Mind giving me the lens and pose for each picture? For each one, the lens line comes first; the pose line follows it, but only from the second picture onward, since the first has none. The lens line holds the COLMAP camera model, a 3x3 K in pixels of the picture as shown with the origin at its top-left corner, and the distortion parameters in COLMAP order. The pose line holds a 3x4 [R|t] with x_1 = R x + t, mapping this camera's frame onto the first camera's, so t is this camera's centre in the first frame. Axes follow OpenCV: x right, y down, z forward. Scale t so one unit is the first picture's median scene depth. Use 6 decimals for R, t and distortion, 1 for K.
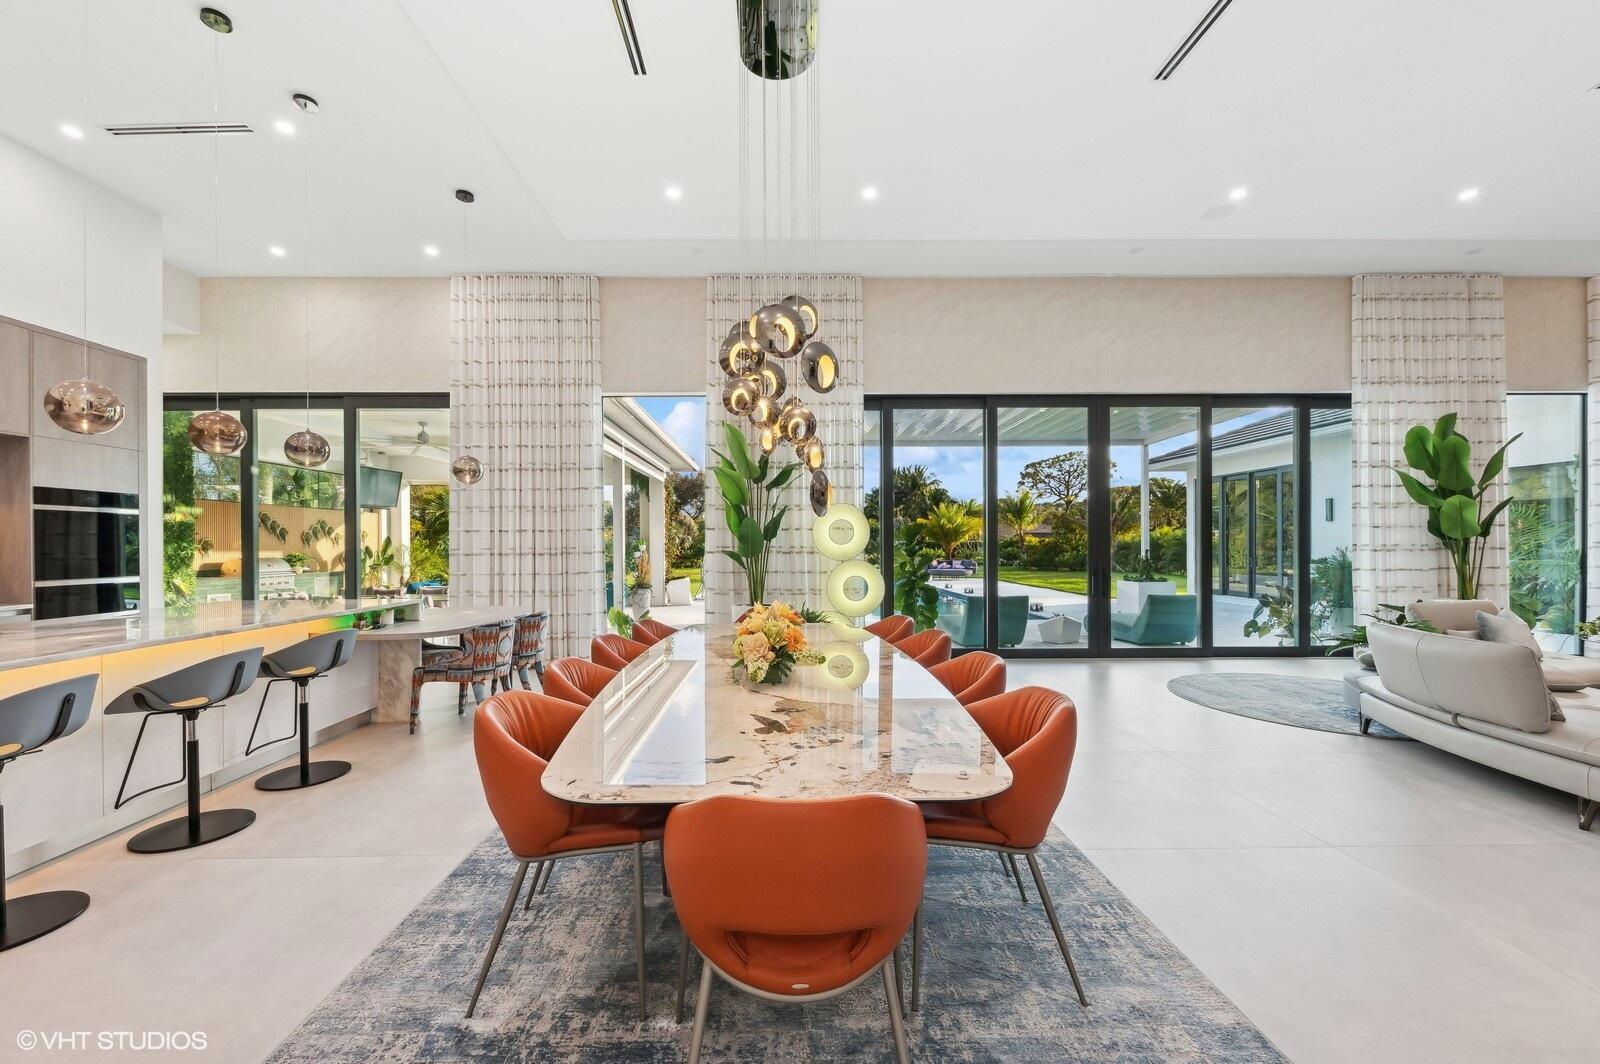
lens RADIAL K [[629.7, 0, 803.9], [0, 629.7, 541.6], [0, 0, 1]] dist [0.020110, -0.008976]
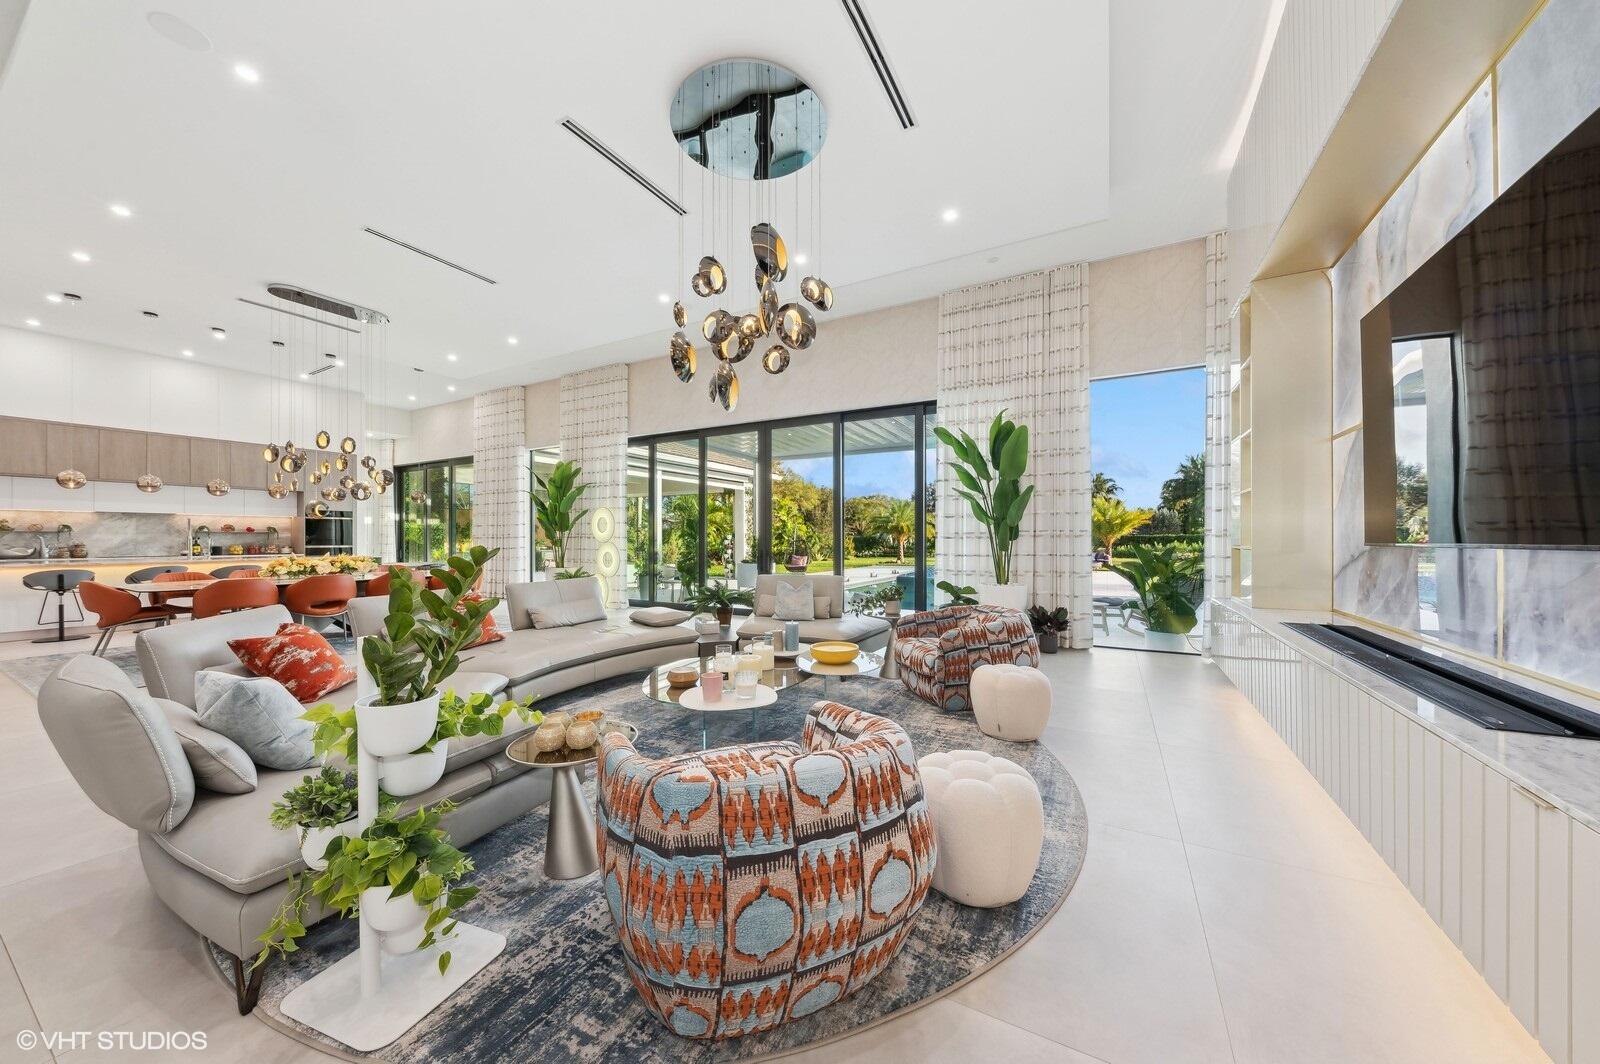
lens RADIAL K [[568.8, 0, 792.2], [0, 568.8, 533.8], [0, 0, 1]] dist [0.015863, -0.000185]
pose [[0.853508, 0.002283, -0.521075, 1.188013], [-0.001333, 0.999997, 0.002197, 0.004355], [0.521079, -0.001181, 0.853508, -0.003061]]
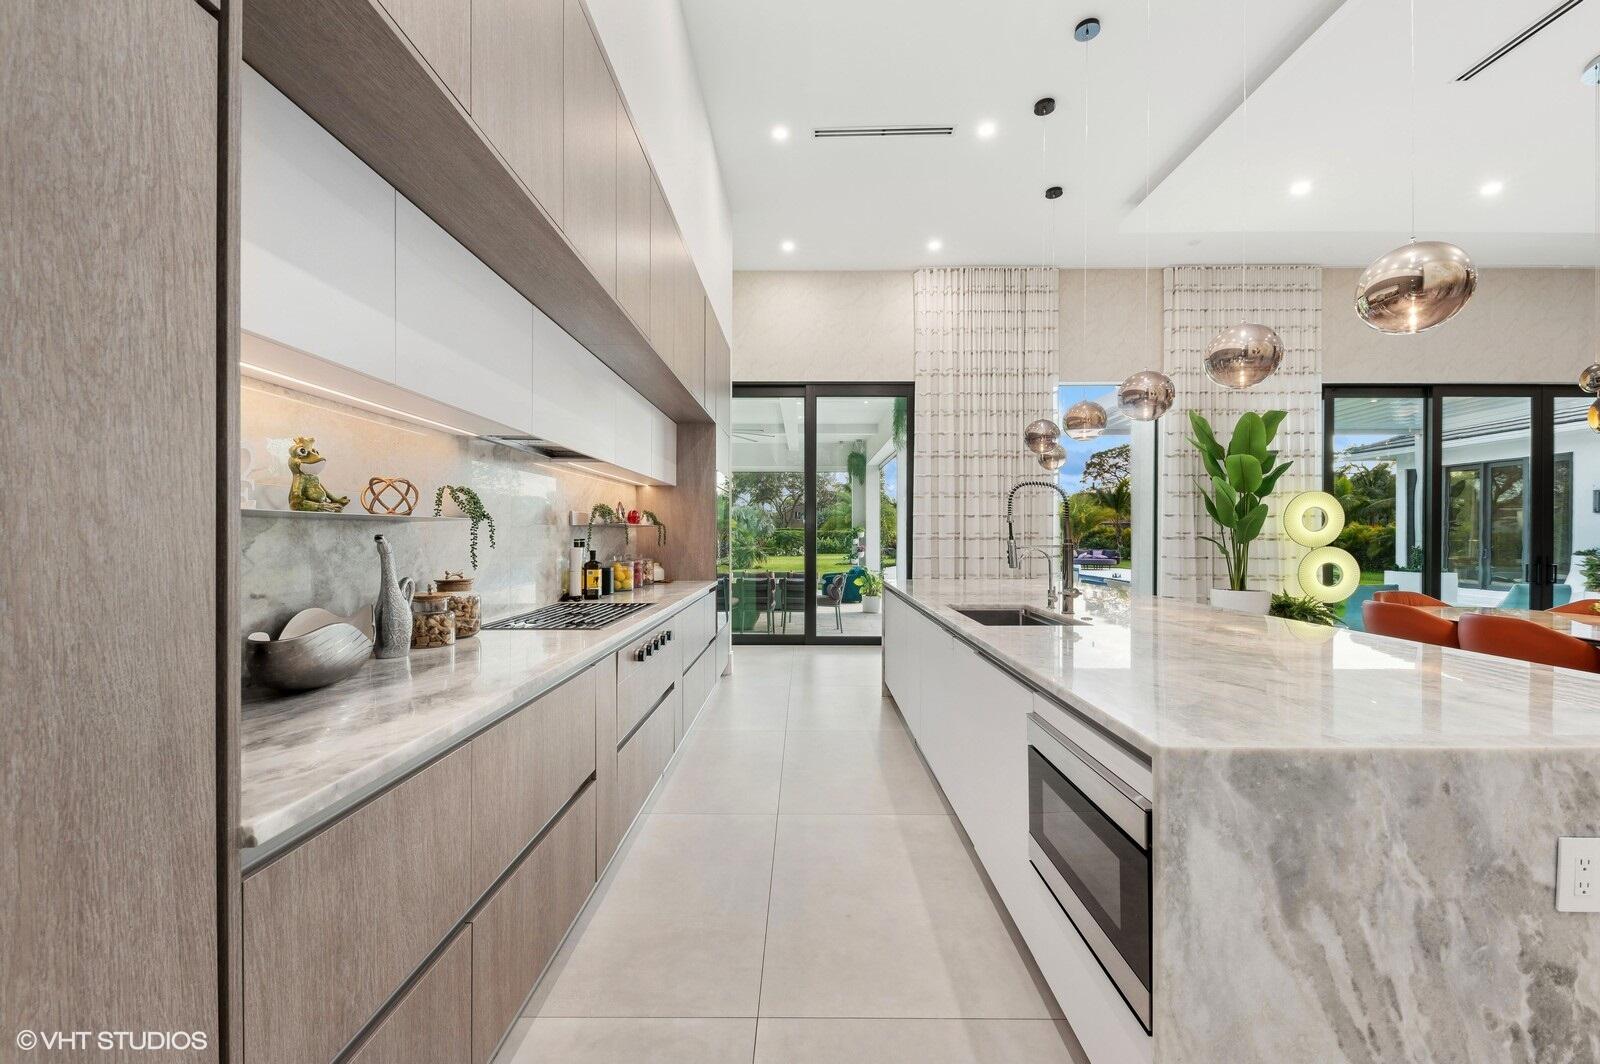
lens RADIAL K [[610.0, 0, 800.0], [0, 610.0, 532.0], [0, 0, 1]] dist [0.015487, -0.000159]
pose [[0.999811, 0.008562, -0.017442, -0.728838], [-0.008444, 0.999941, 0.006795, 0.004927], [0.017499, -0.006646, 0.999825, -0.003855]]
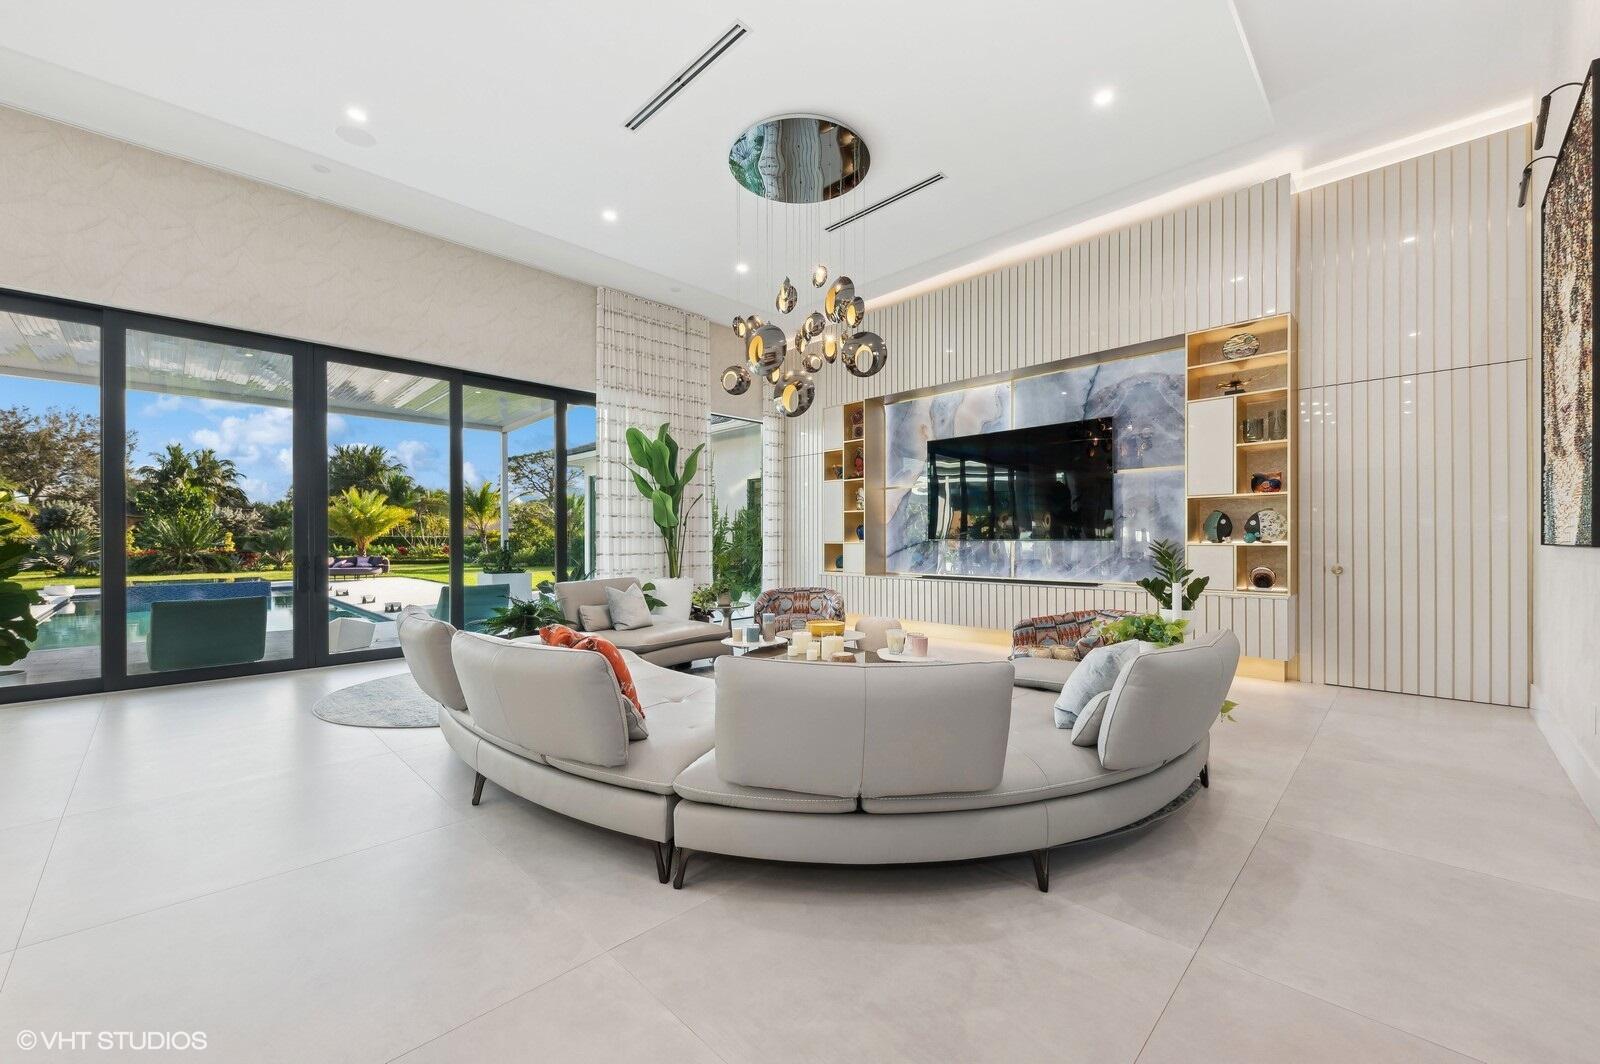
lens RADIAL K [[629.7, 0, 803.9], [0, 629.7, 541.6], [0, 0, 1]] dist [0.020110, -0.008976]
pose [[0.712652, 0.001702, 0.701516, 0.359915], [-0.005604, 0.999979, 0.003268, 0.016076], [-0.701495, -0.006260, 0.712646, -0.026847]]
